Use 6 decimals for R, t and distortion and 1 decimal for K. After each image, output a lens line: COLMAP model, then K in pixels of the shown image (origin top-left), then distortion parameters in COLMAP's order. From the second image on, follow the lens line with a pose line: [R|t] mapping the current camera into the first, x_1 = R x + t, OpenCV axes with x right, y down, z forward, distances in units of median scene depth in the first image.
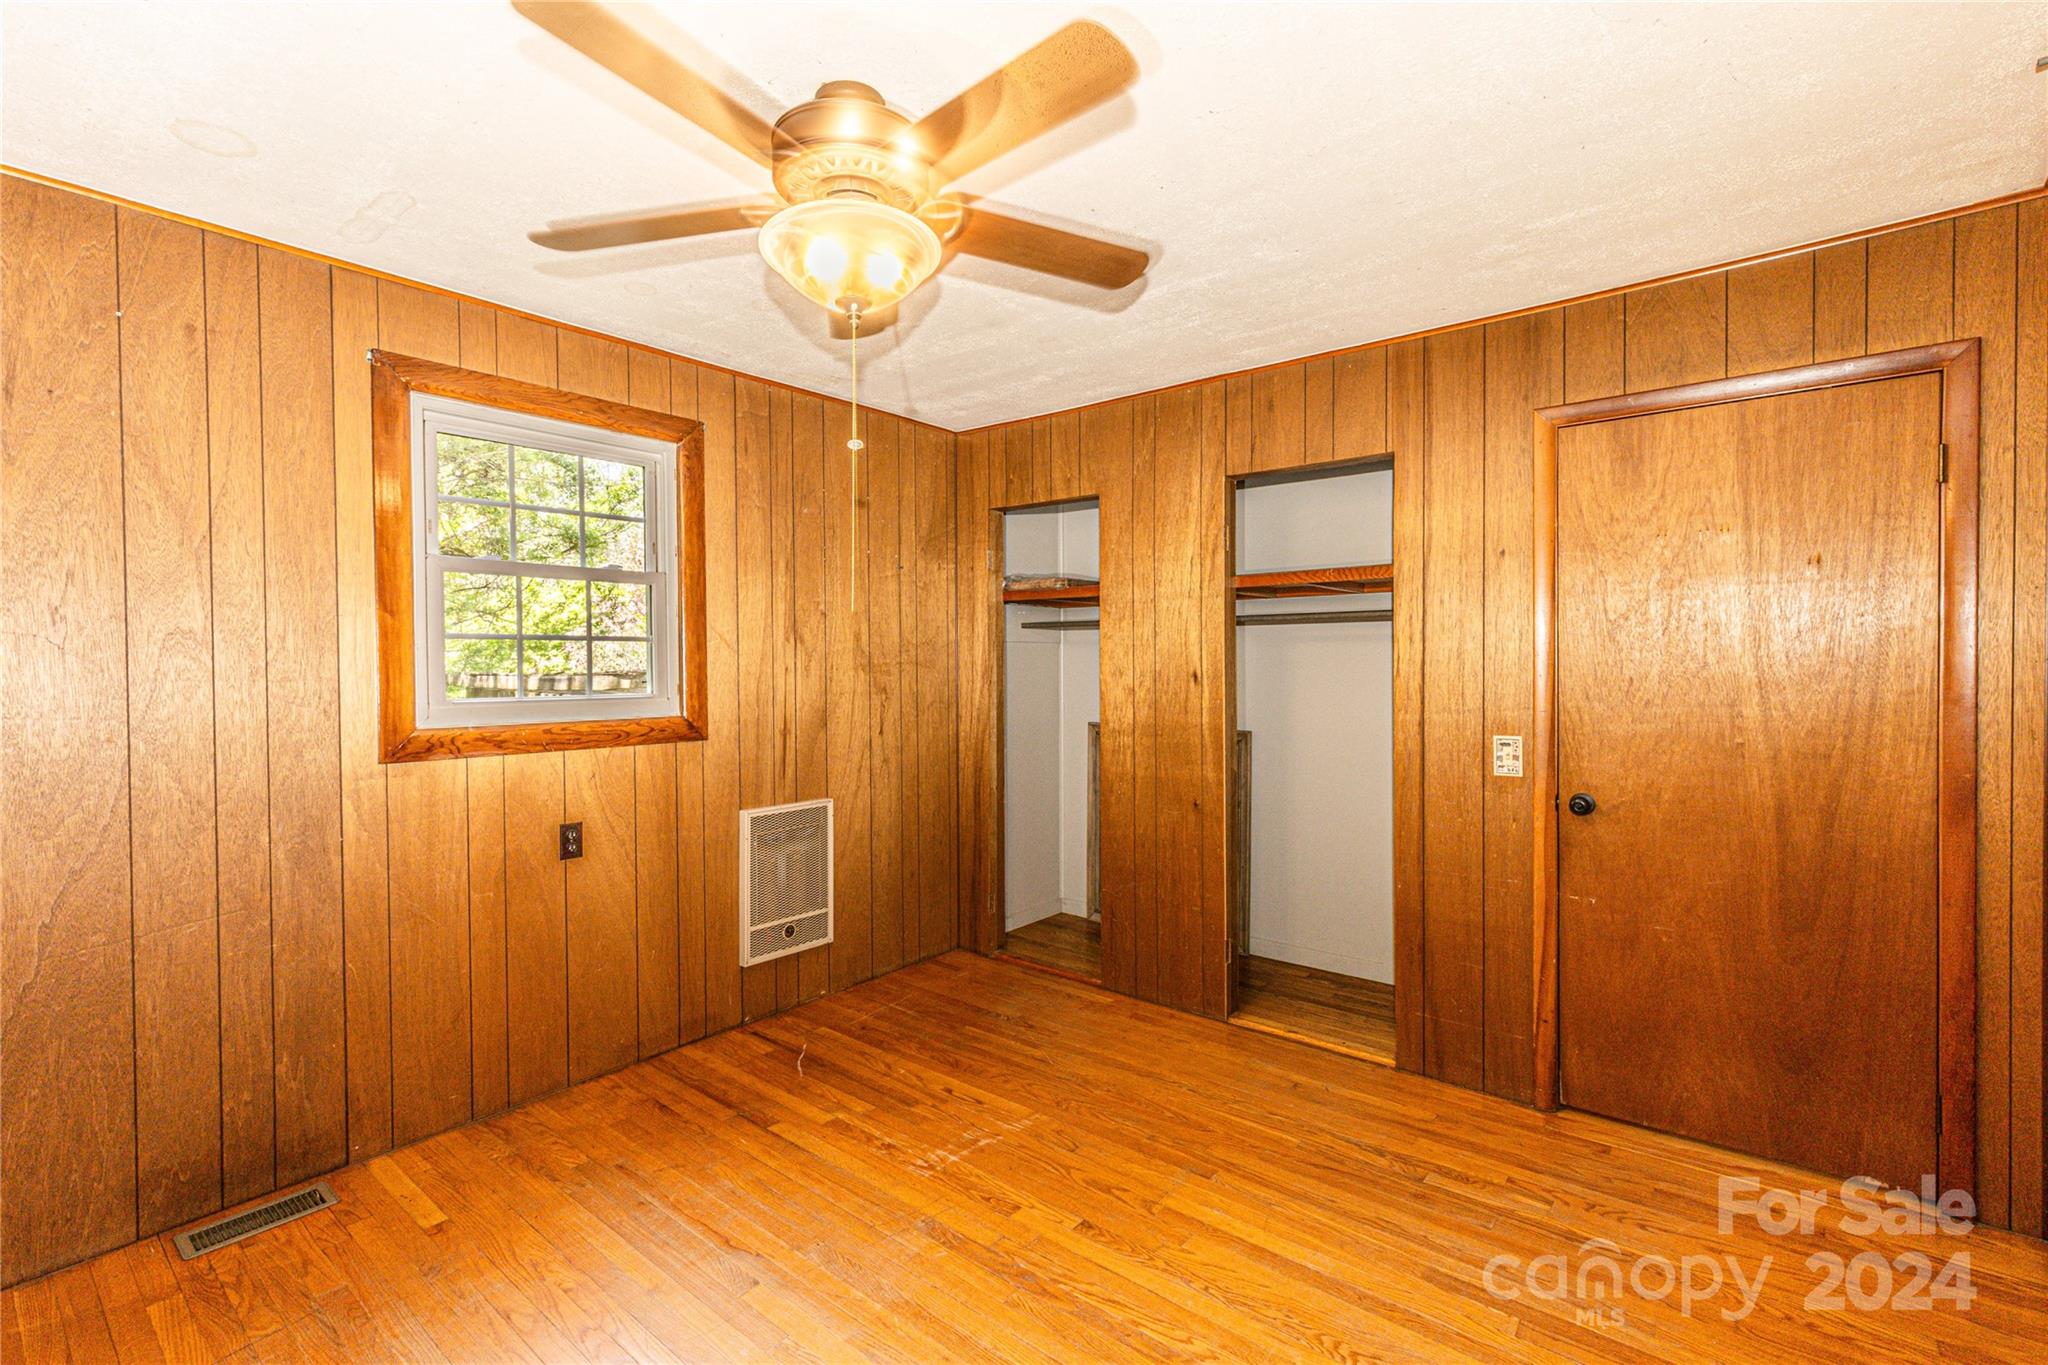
lens RADIAL K [[917.5, 0, 1025.2], [0, 917.5, 676.4], [0, 0, 1]] dist [0.004087, 0.000264]
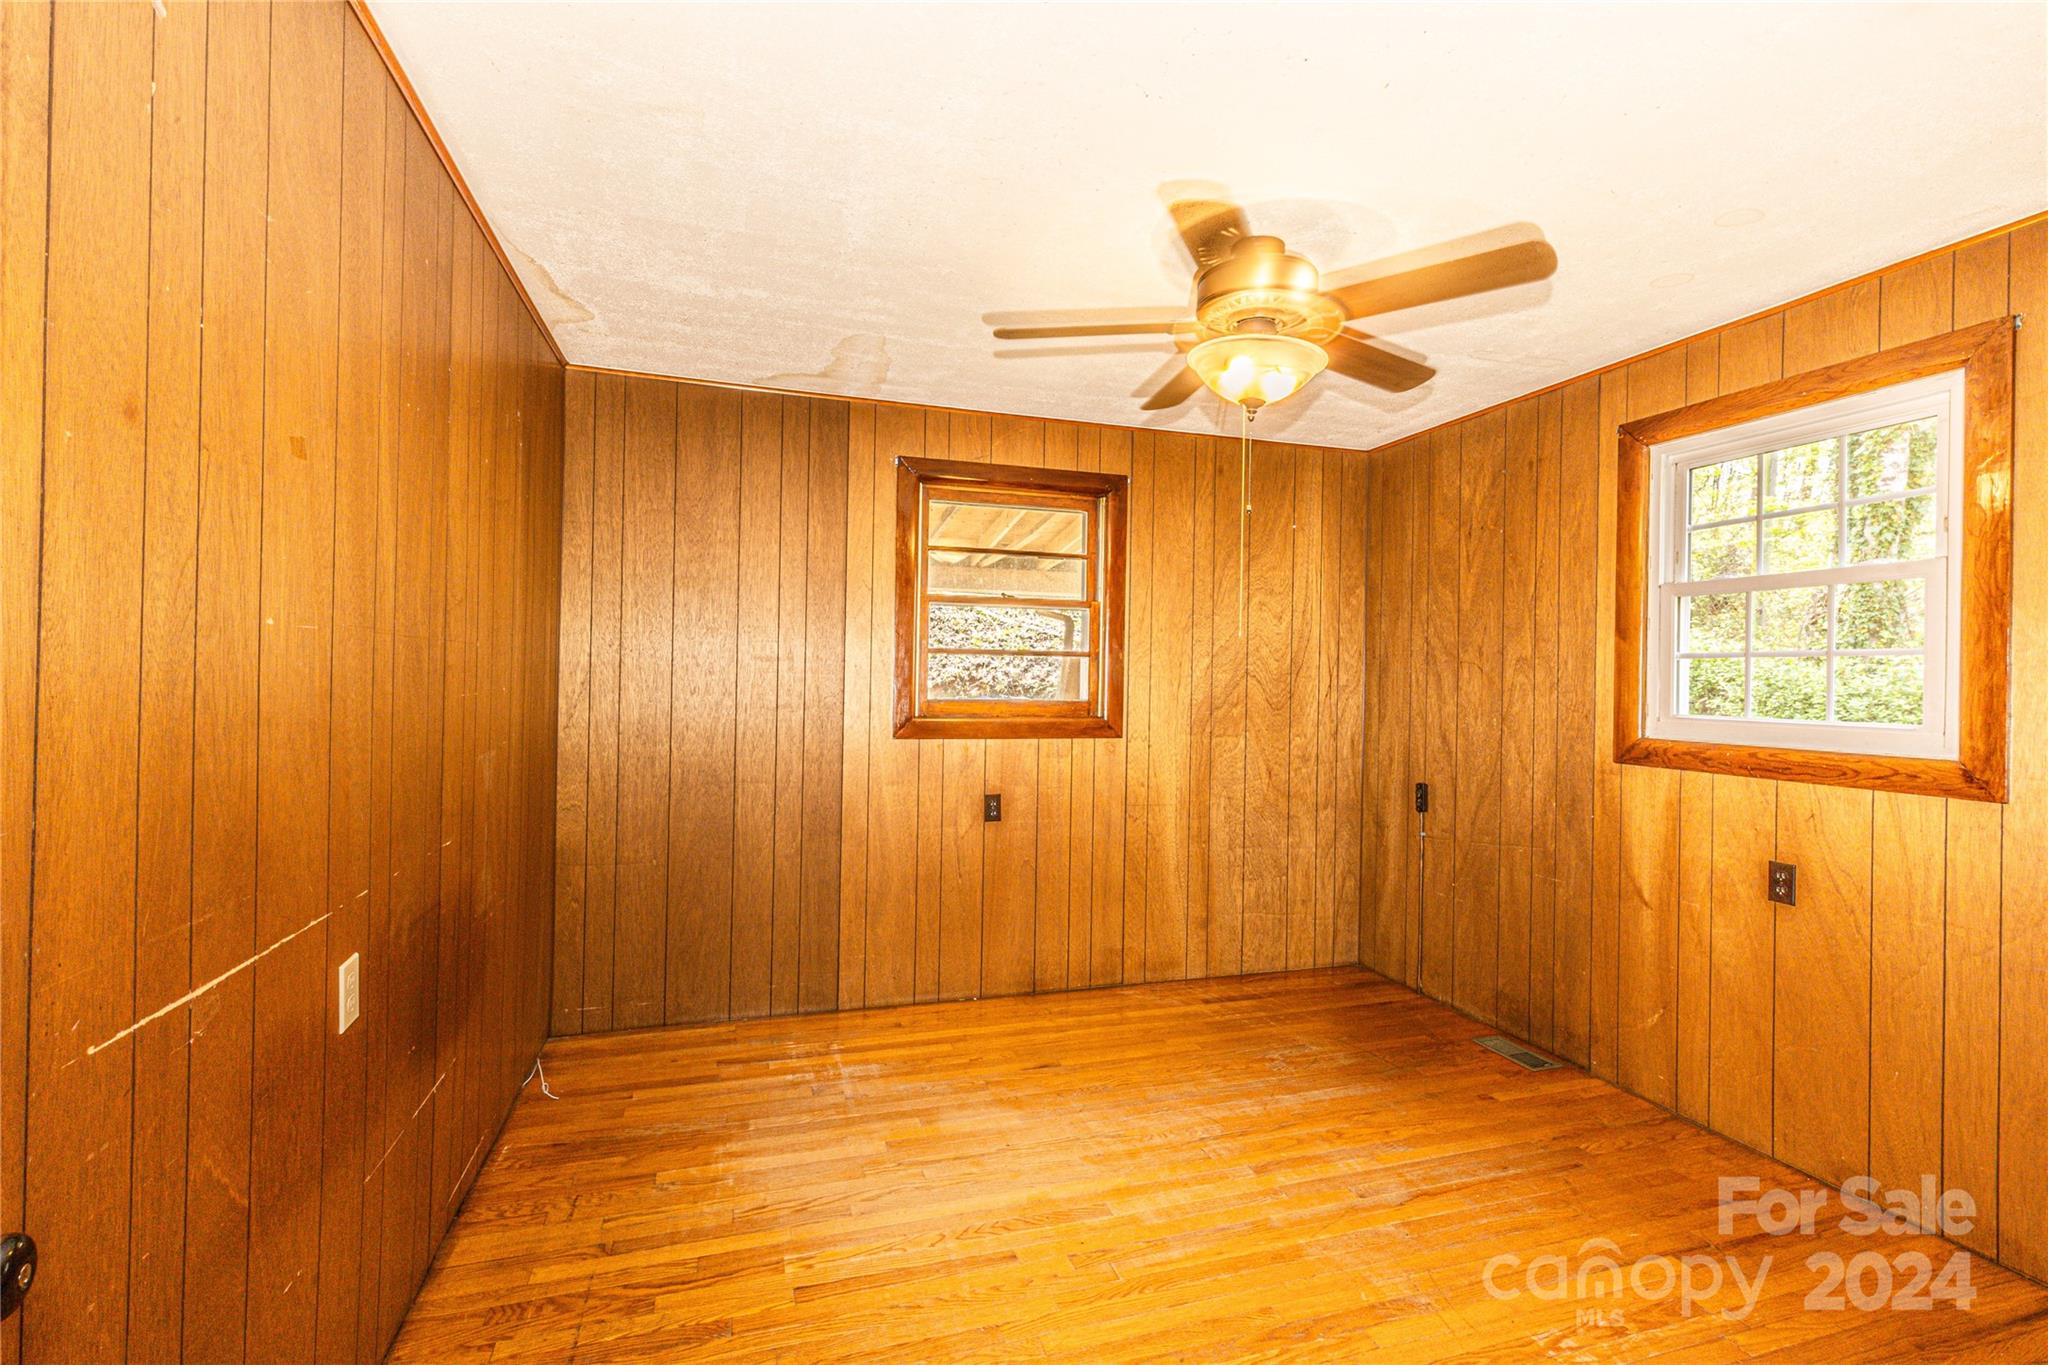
lens RADIAL K [[917.5, 0, 1025.6], [0, 917.5, 676.0], [0, 0, 1]] dist [0.004087, 0.000264]
pose [[-0.548765, -0.004615, -0.835964, 0.734323], [-0.023517, 0.999674, 0.009919, -0.013726], [0.835646, 0.025102, -0.548695, 0.986603]]
